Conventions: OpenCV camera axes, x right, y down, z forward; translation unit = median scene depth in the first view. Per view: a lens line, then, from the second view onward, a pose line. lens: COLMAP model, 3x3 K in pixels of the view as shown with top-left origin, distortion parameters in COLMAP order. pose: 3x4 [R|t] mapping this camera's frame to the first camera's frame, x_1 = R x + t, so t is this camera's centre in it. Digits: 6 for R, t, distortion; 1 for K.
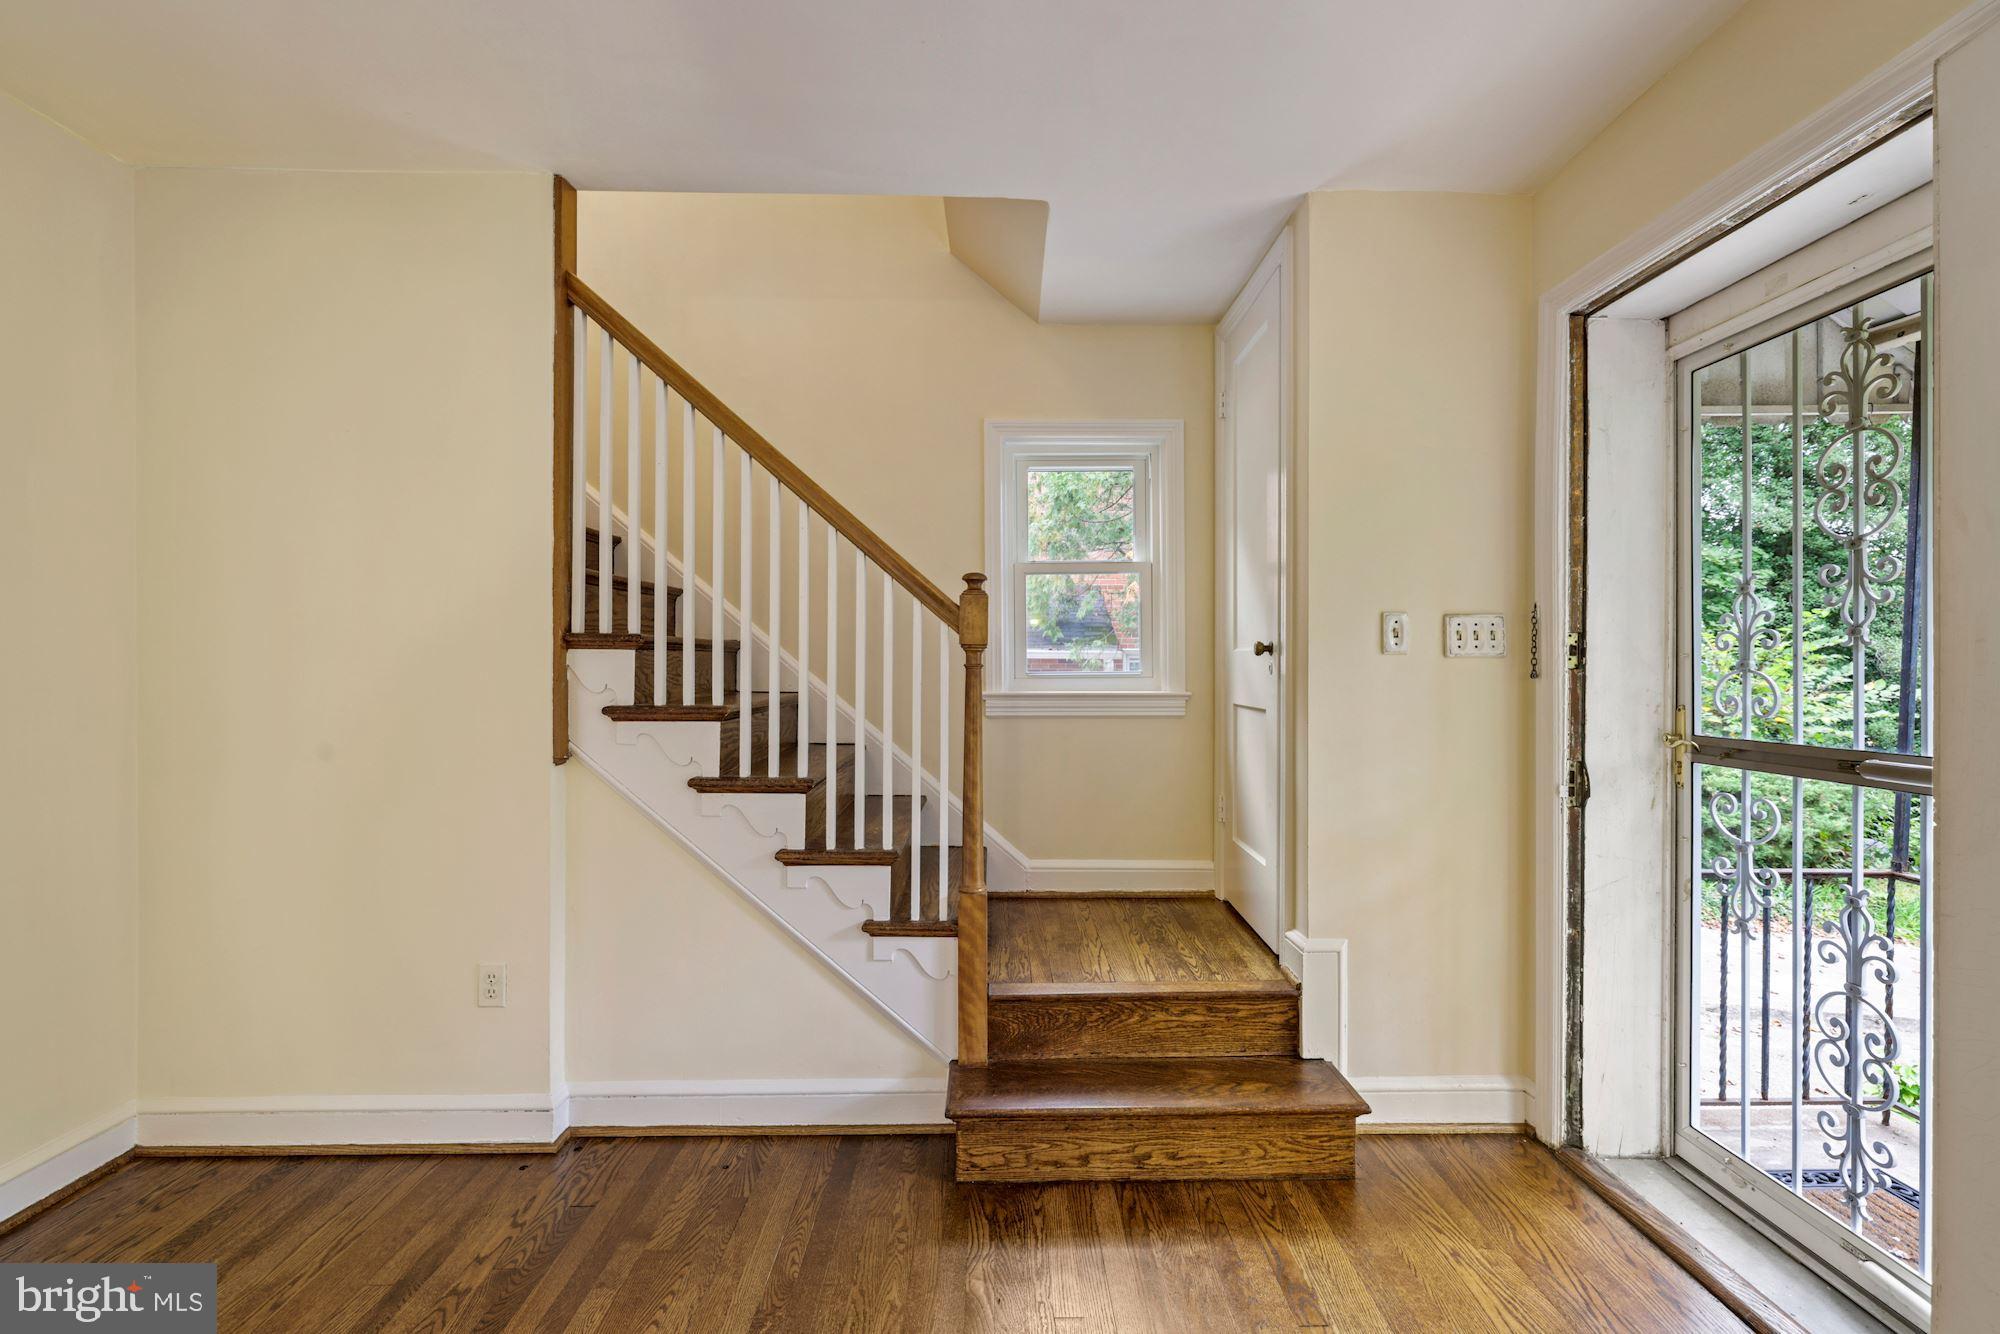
lens RADIAL K [[763.1, 0, 1051.0], [0, 763.1, 665.3], [0, 0, 1]] dist [-0.000504, -0.000151]
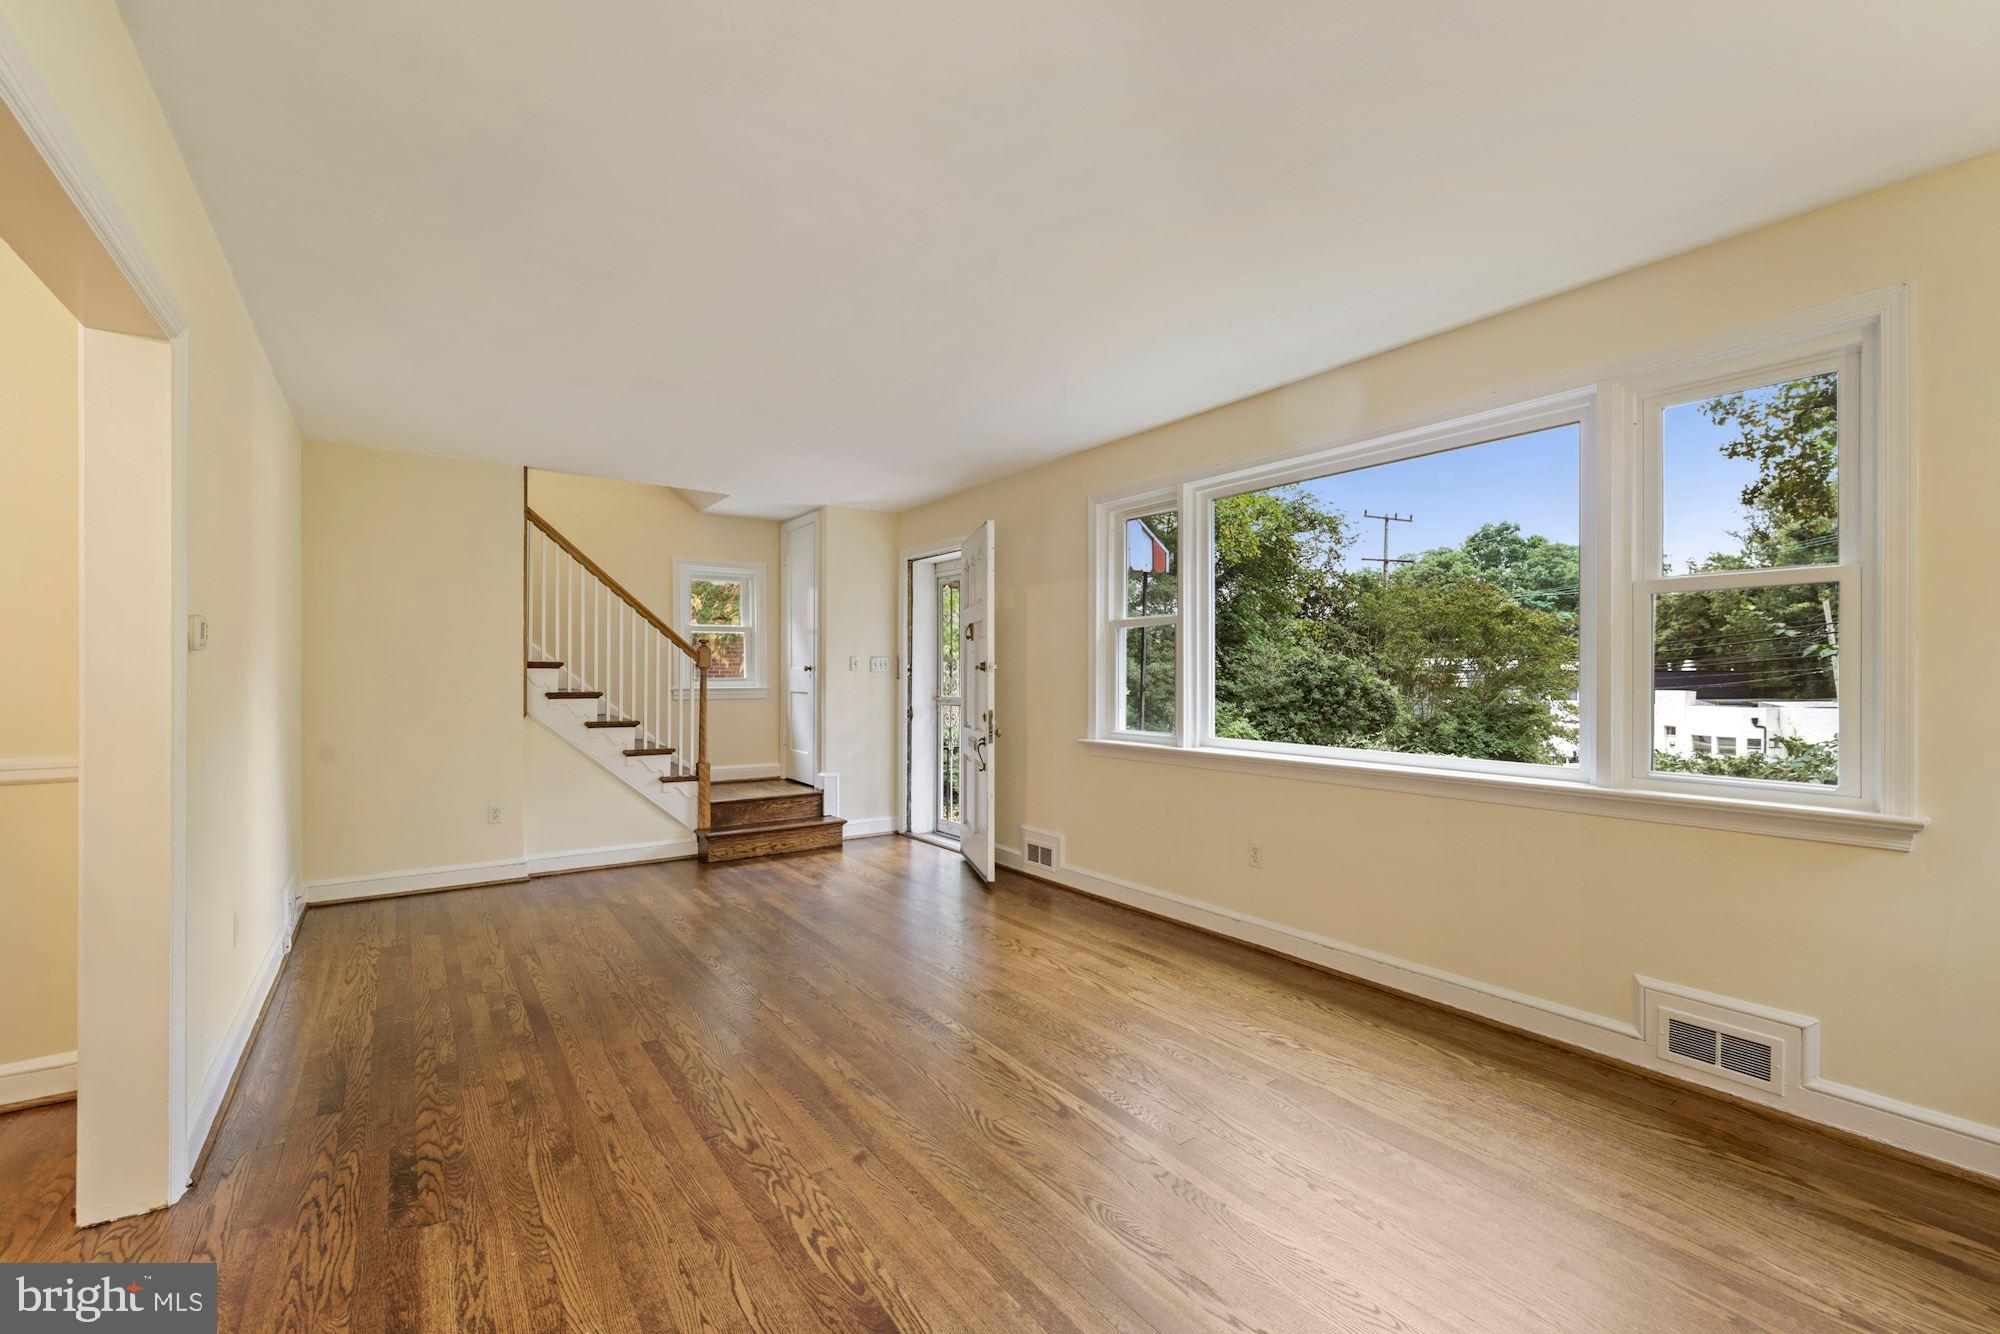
lens RADIAL K [[853.6, 0, 993.2], [0, 853.6, 671.8], [0, 0, 1]] dist [-0.001347, -0.000238]
pose [[0.831044, 0.000681, 0.556206, -0.897107], [0.000794, 0.999997, -0.002411, -0.003350], [-0.556206, 0.002445, 0.831041, -1.946864]]
